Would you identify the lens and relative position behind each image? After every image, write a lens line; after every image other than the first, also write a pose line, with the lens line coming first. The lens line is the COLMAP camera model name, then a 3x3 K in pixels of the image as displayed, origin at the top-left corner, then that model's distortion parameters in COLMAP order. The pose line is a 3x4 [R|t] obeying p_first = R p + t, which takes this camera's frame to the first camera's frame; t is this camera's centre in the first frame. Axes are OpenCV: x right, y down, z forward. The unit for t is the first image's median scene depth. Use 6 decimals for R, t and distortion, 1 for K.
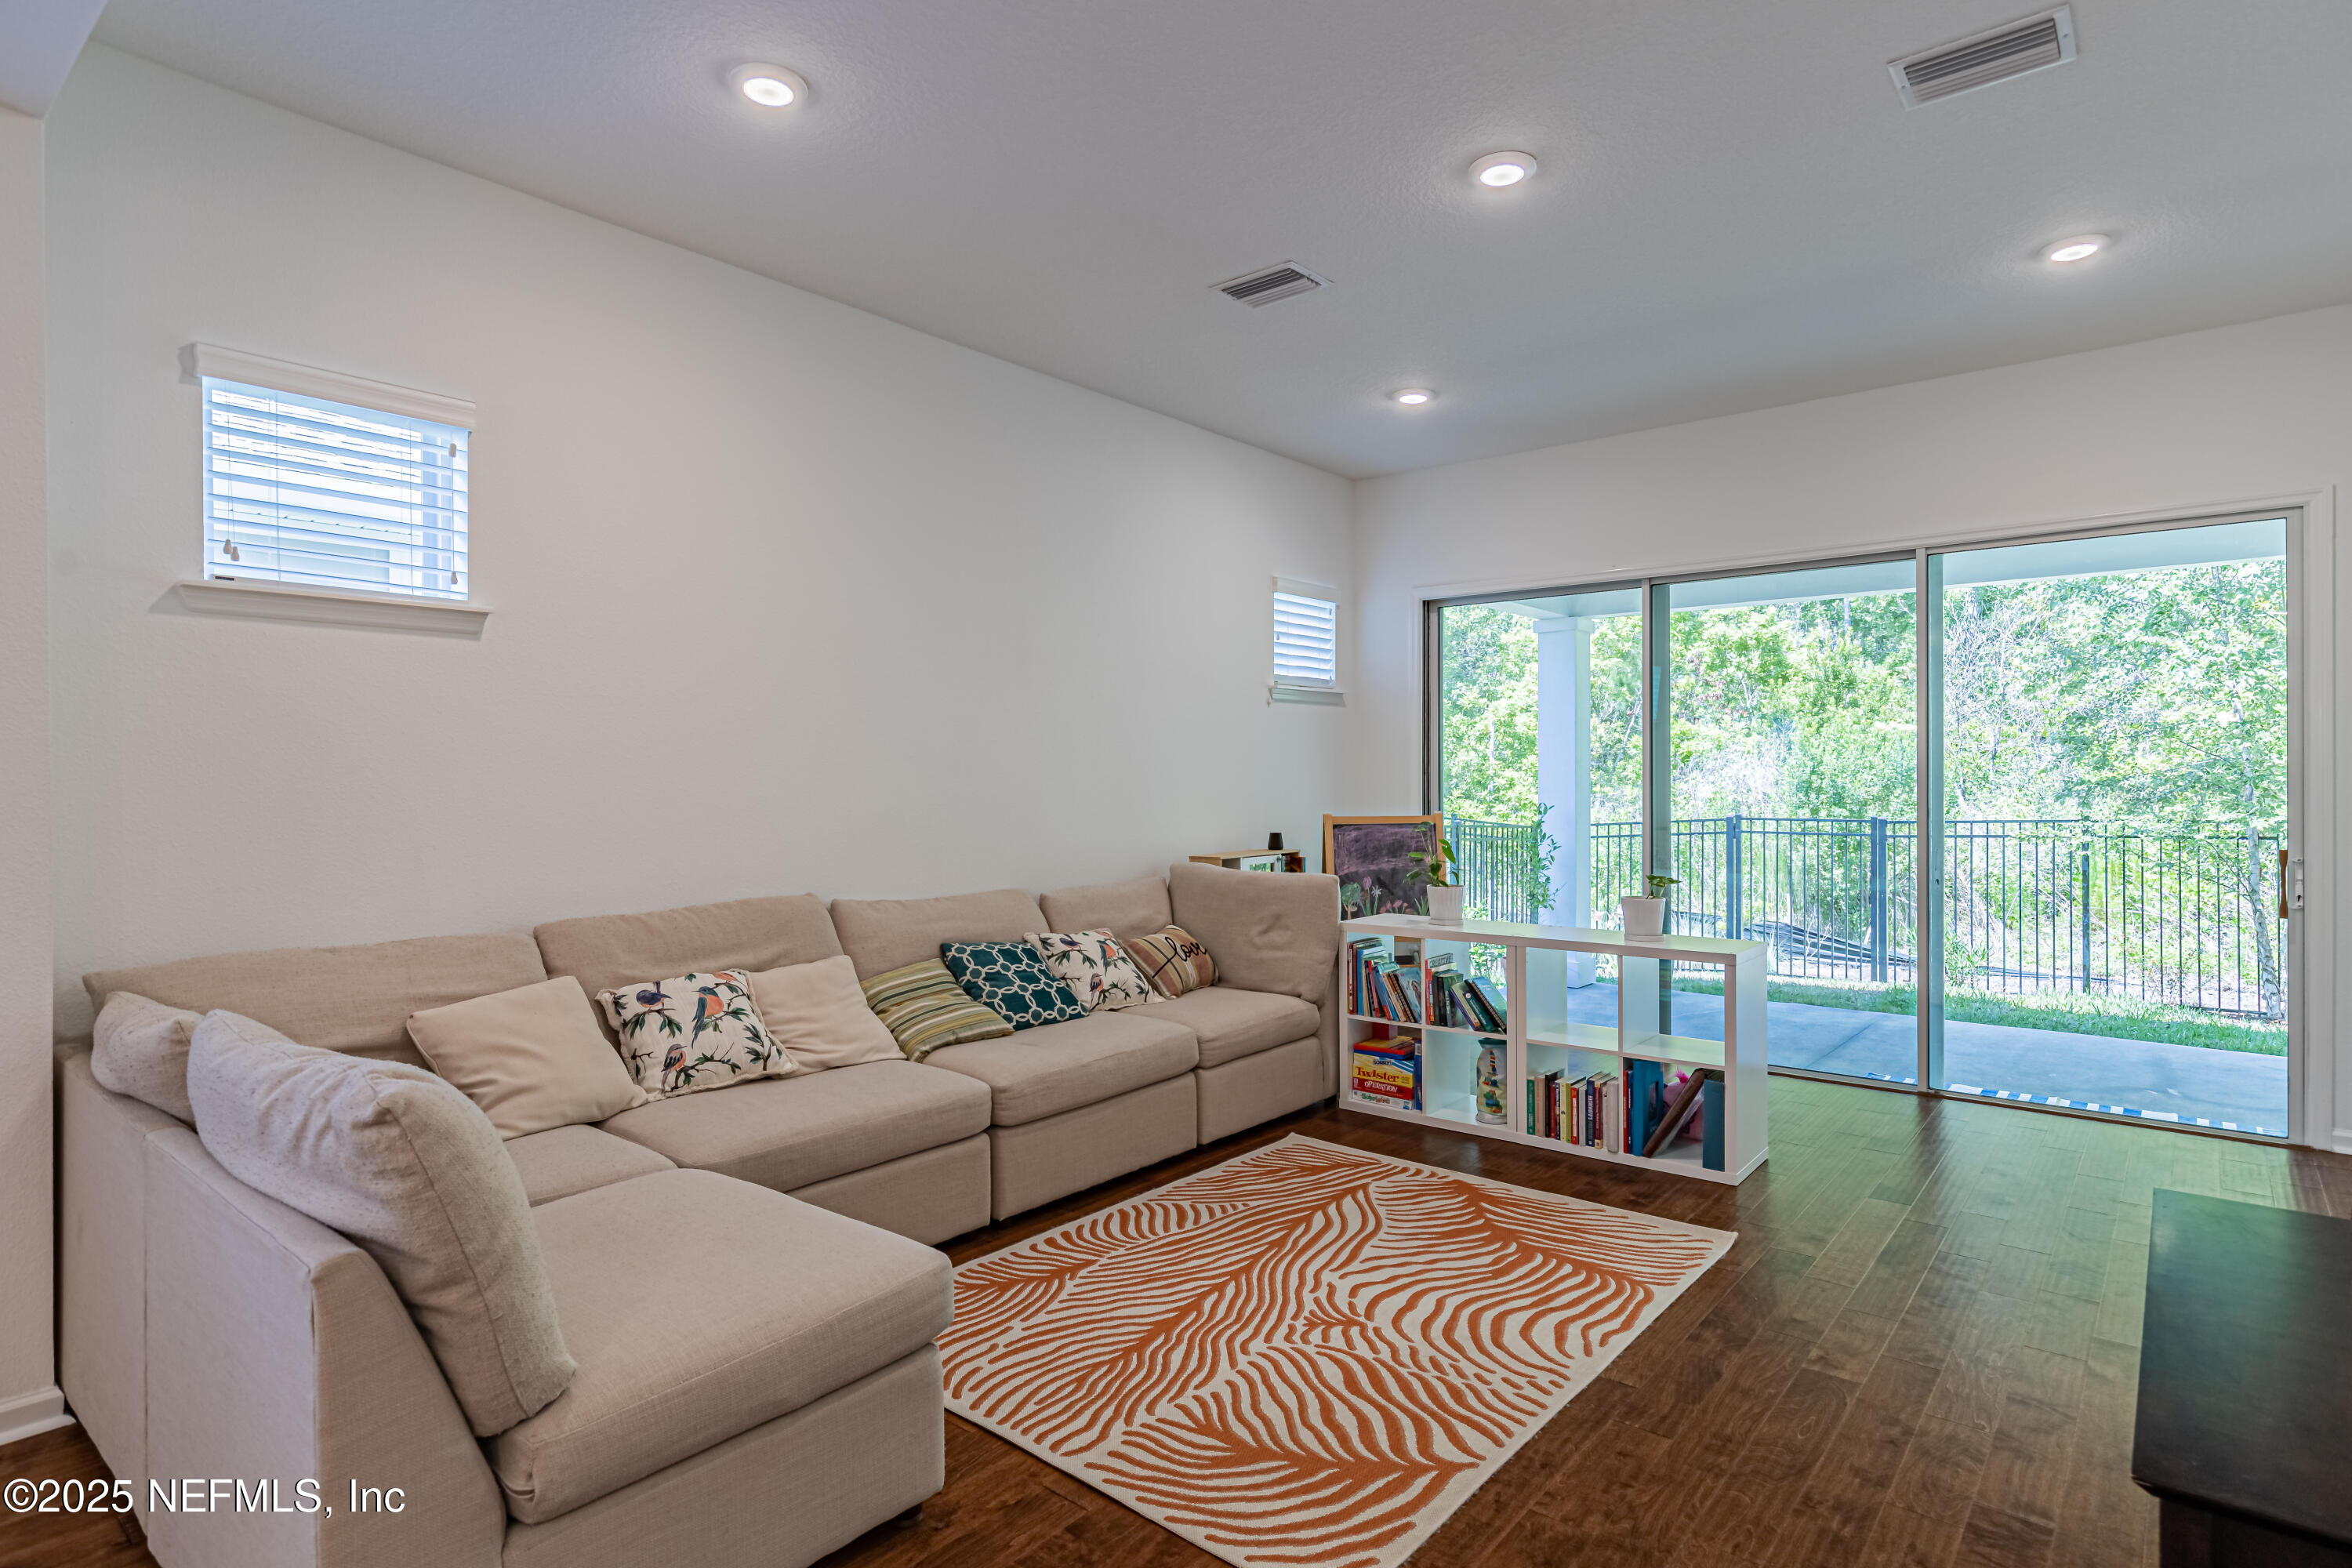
lens RADIAL K [[1224.6, 0, 1176.0], [0, 1224.6, 784.0], [0, 0, 1]] dist [0.002332, -0.000317]
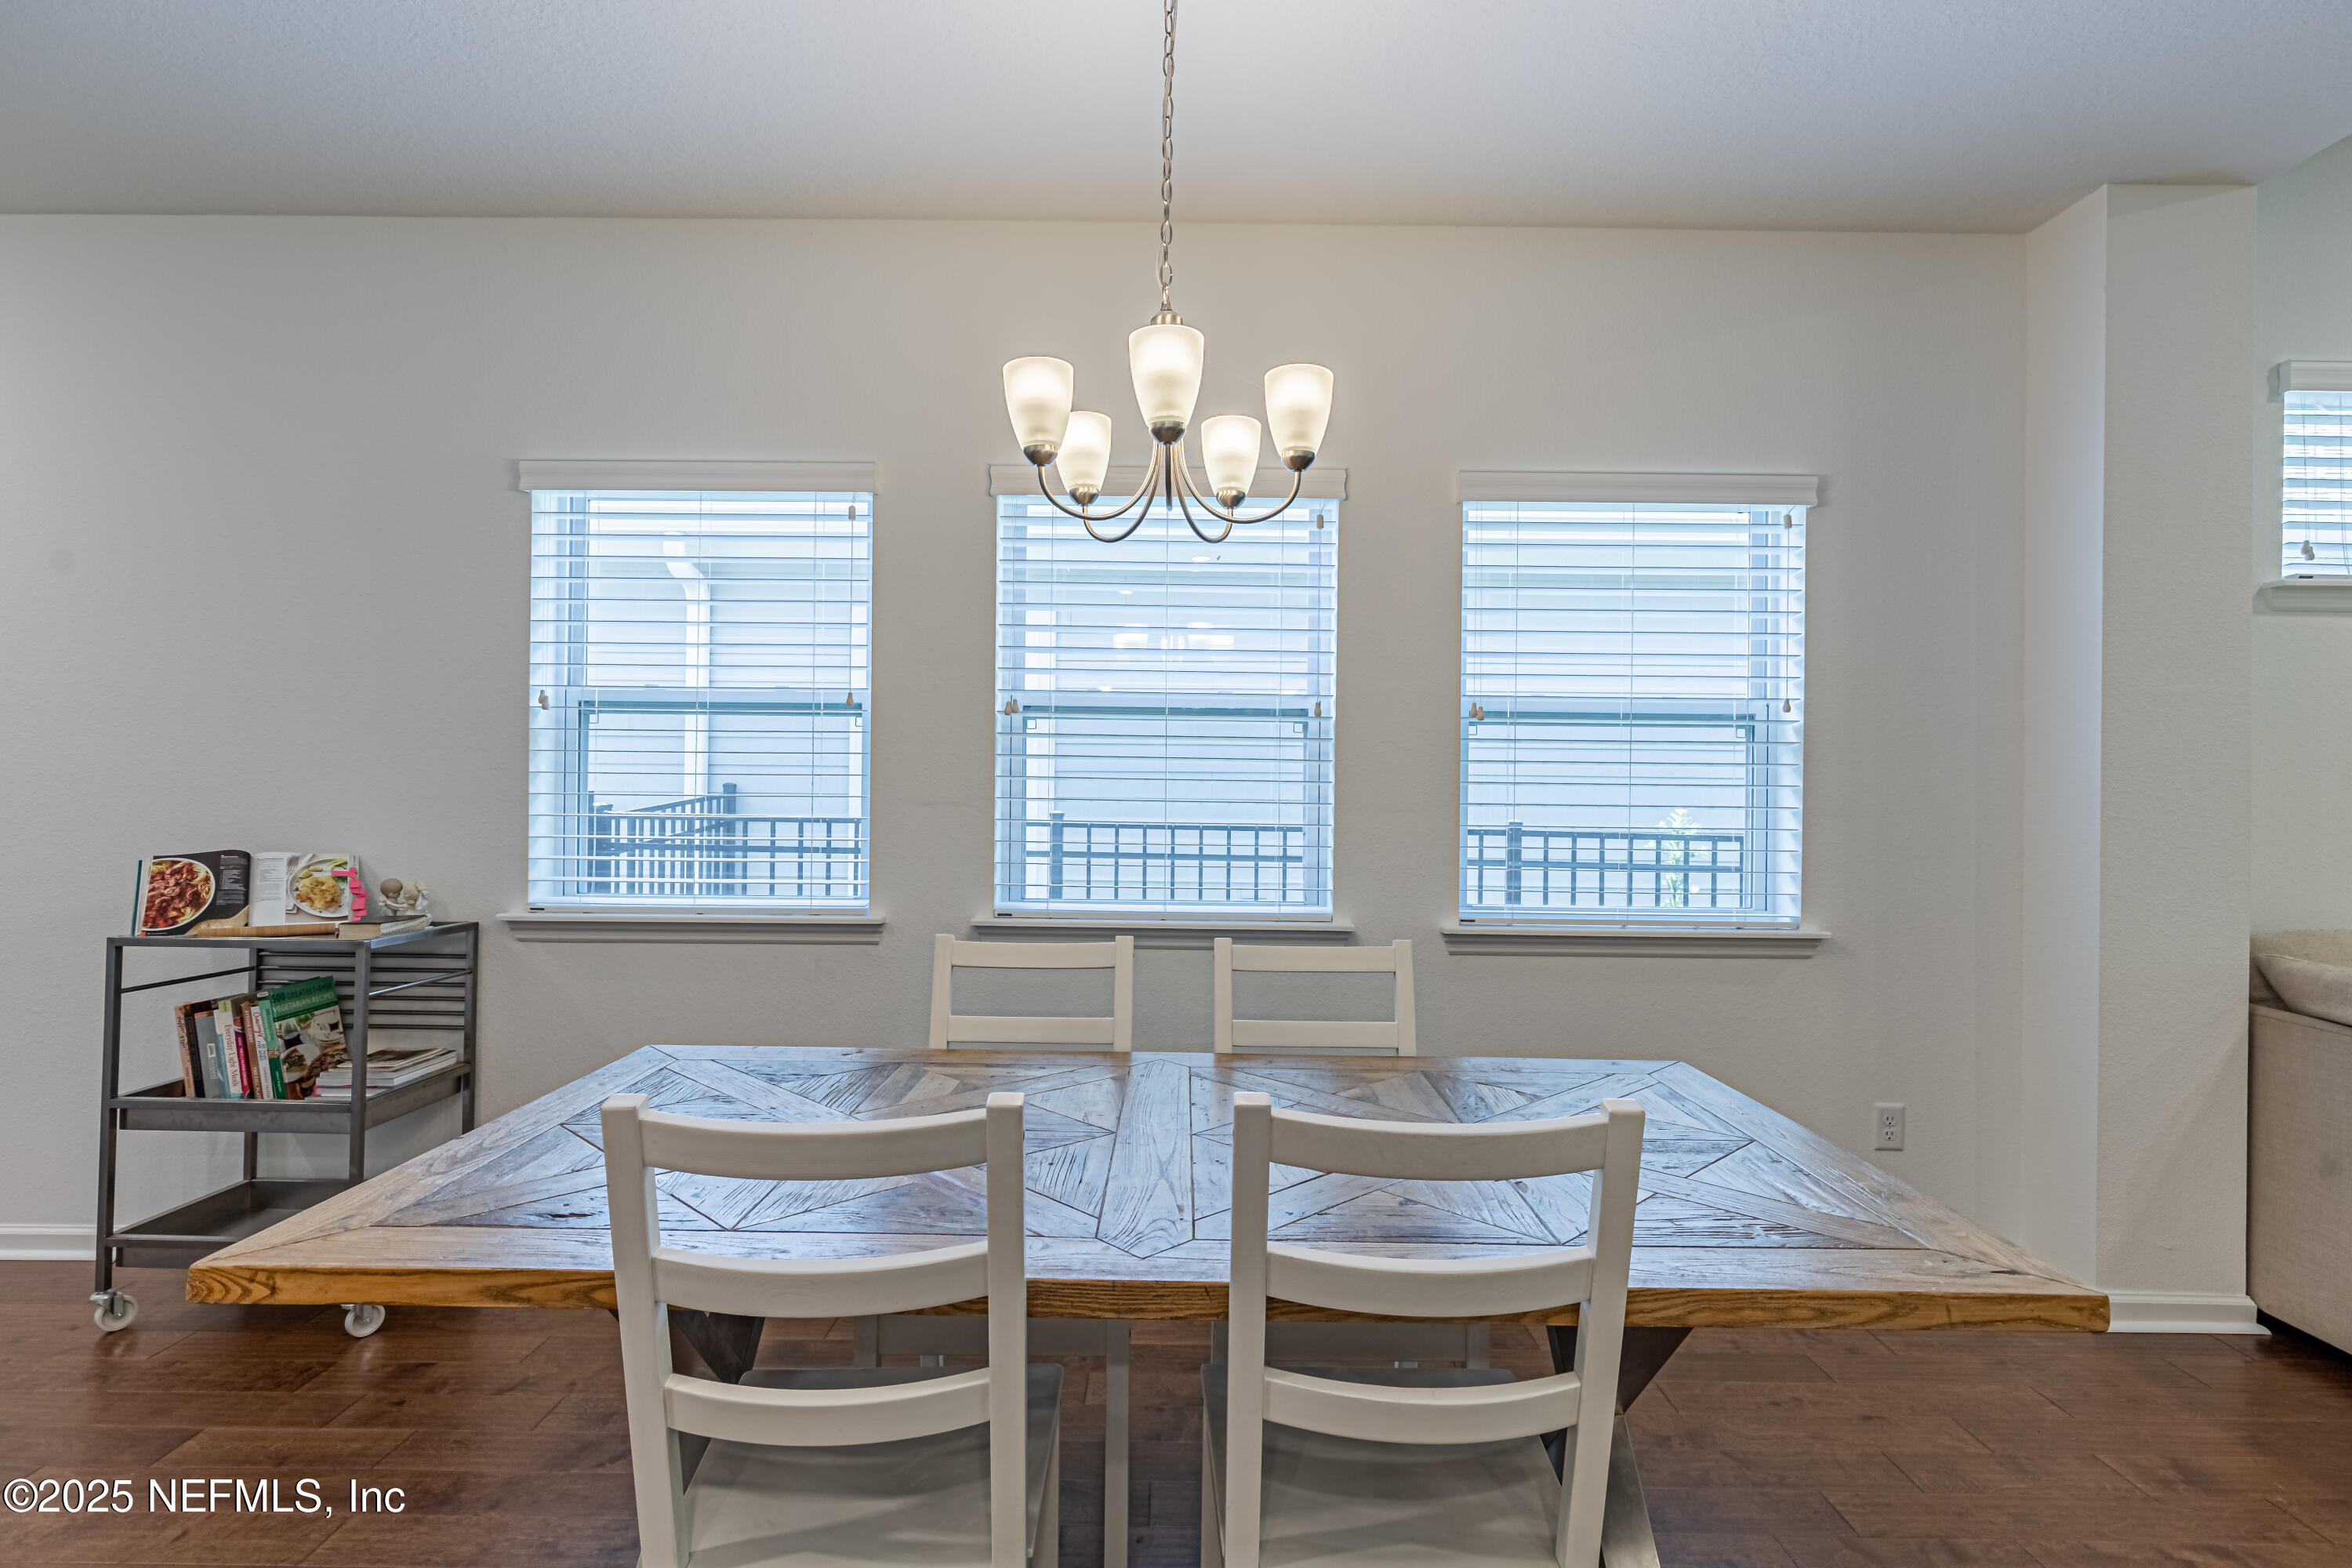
lens RADIAL K [[1106.5, 0, 1173.7], [0, 1106.5, 790.2], [0, 0, 1]] dist [-0.001579, -0.000227]
pose [[0.640664, 0.013358, -0.767705, -0.497789], [-0.019072, 0.999817, 0.001481, 0.025778], [0.767584, 0.013692, 0.640802, -0.274201]]
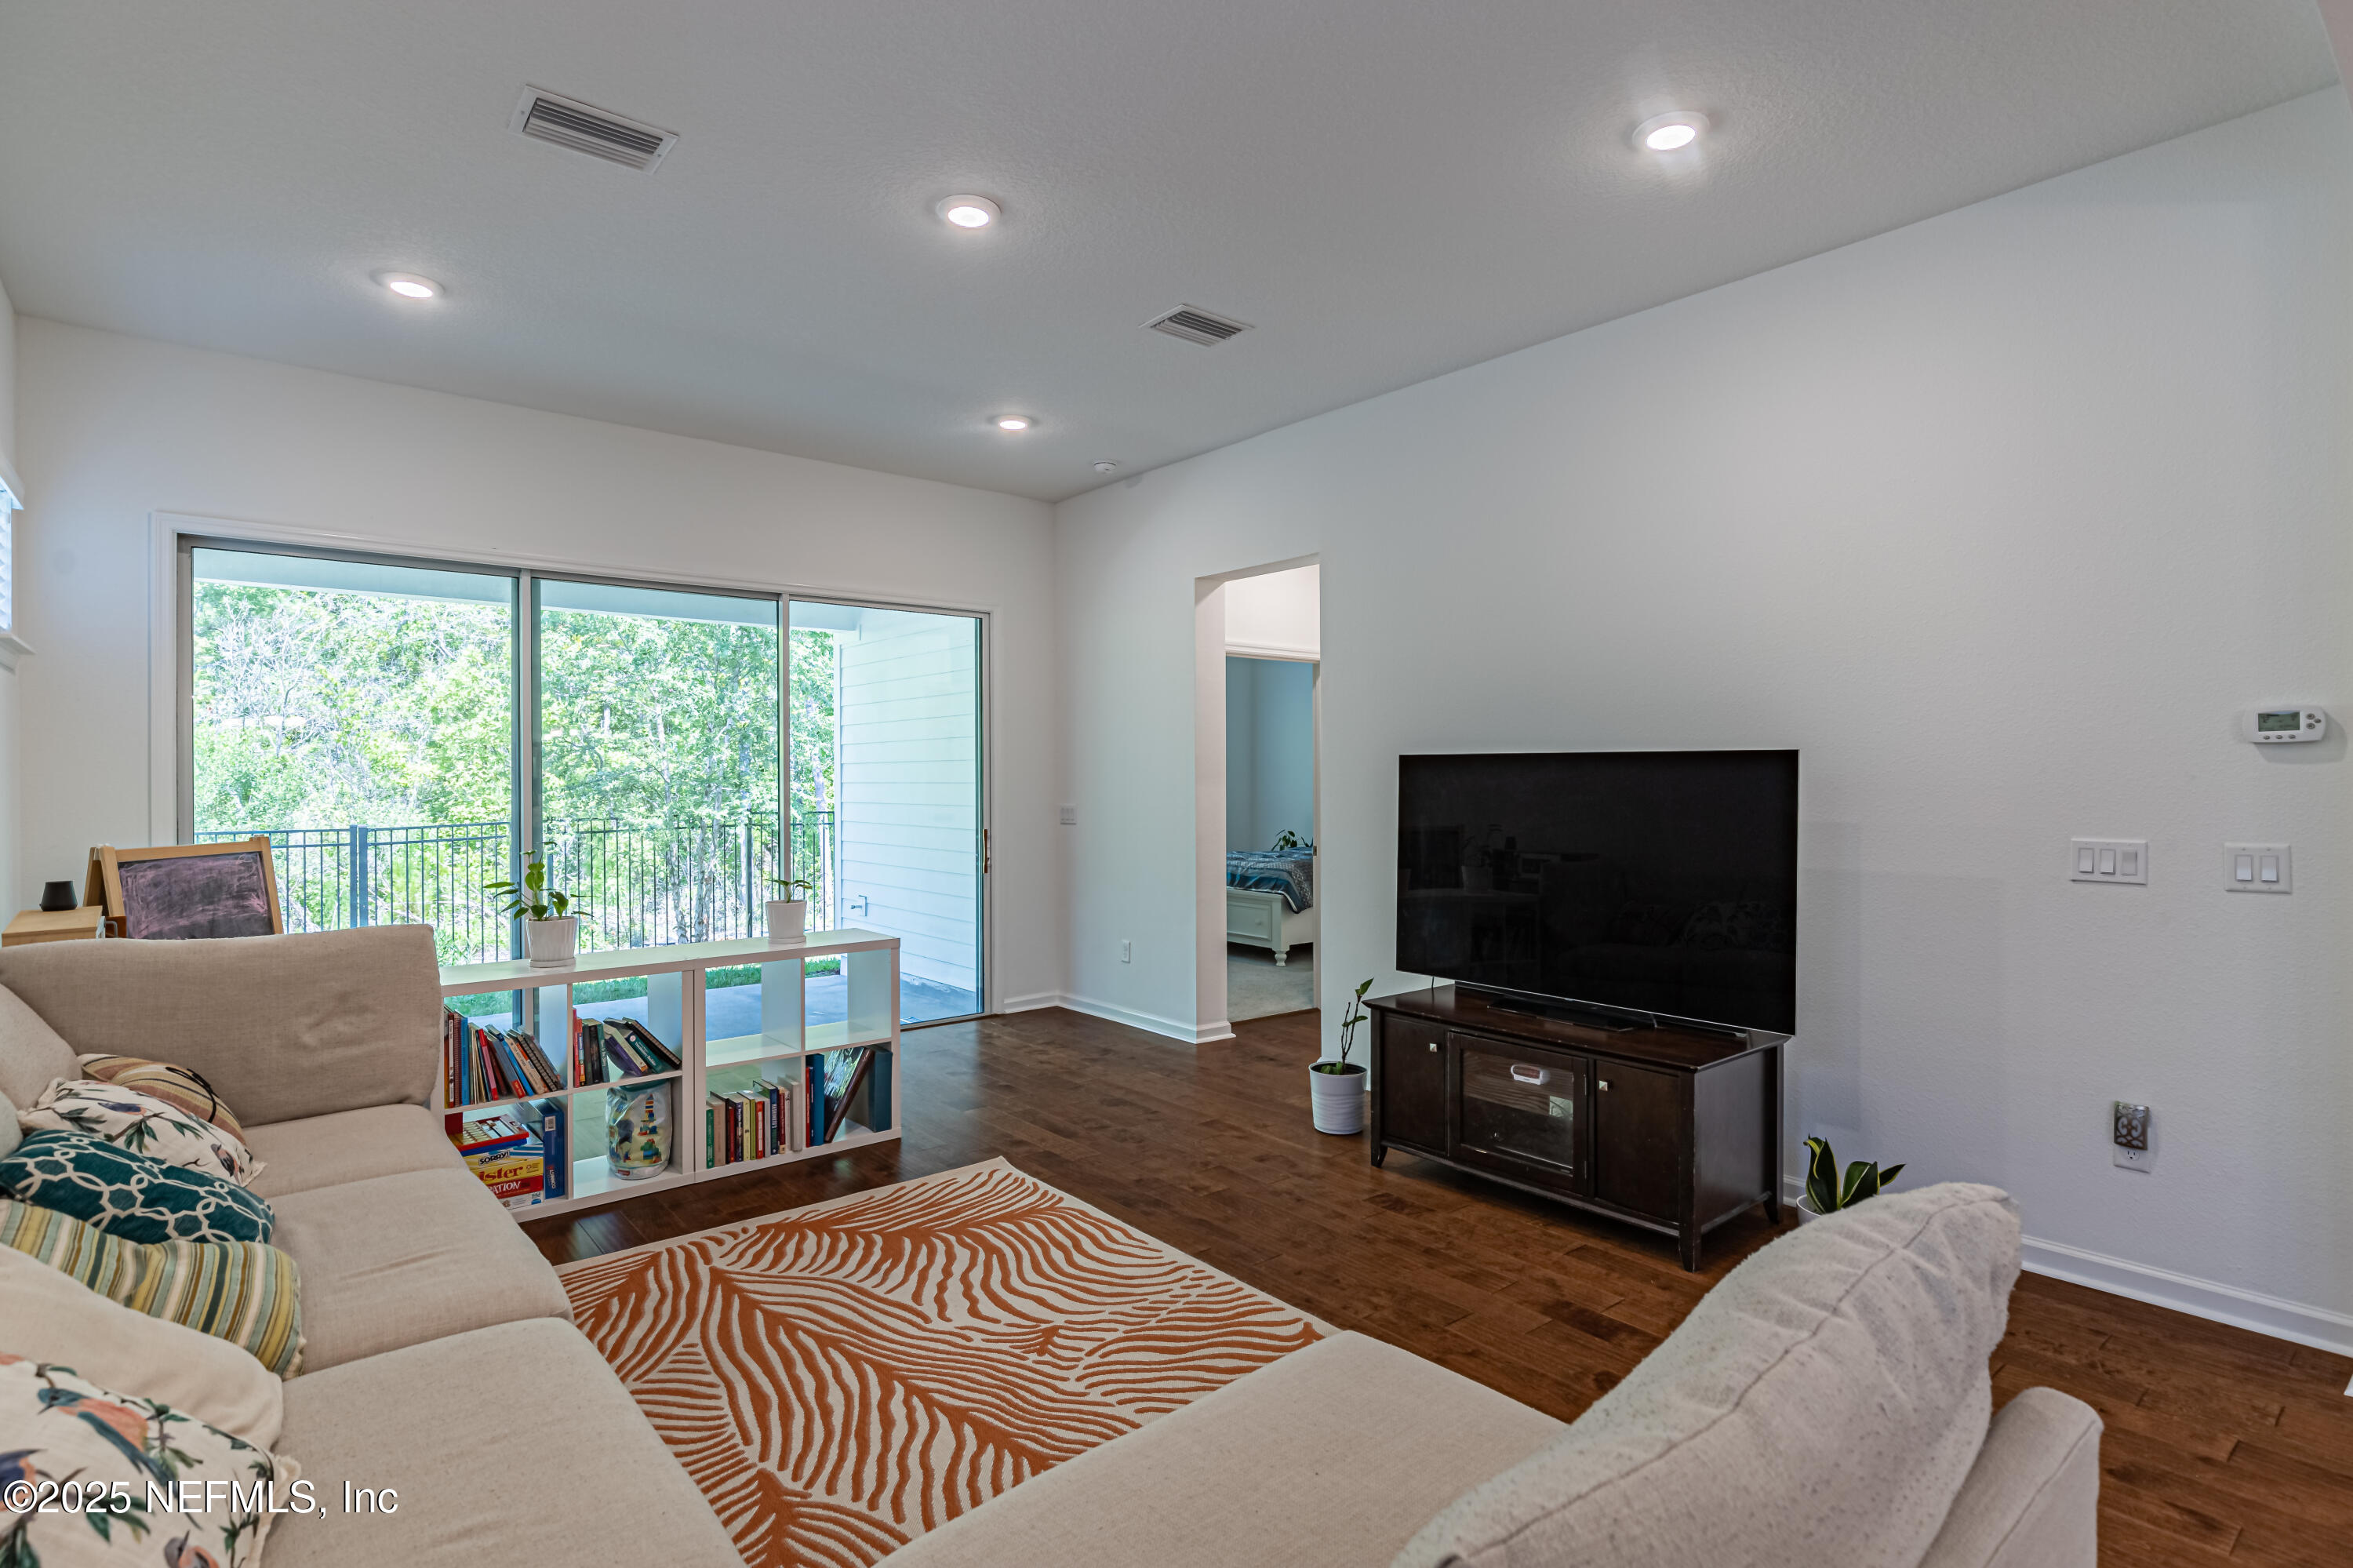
lens RADIAL K [[1168.1, 0, 1174.1], [0, 1168.1, 780.8], [0, 0, 1]] dist [0.002055, 0.000594]
pose [[0.179254, -0.001993, 0.983801, -0.588976], [0.008378, 0.999965, 0.000500, -0.008037], [-0.983767, 0.008153, 0.179264, 0.548203]]
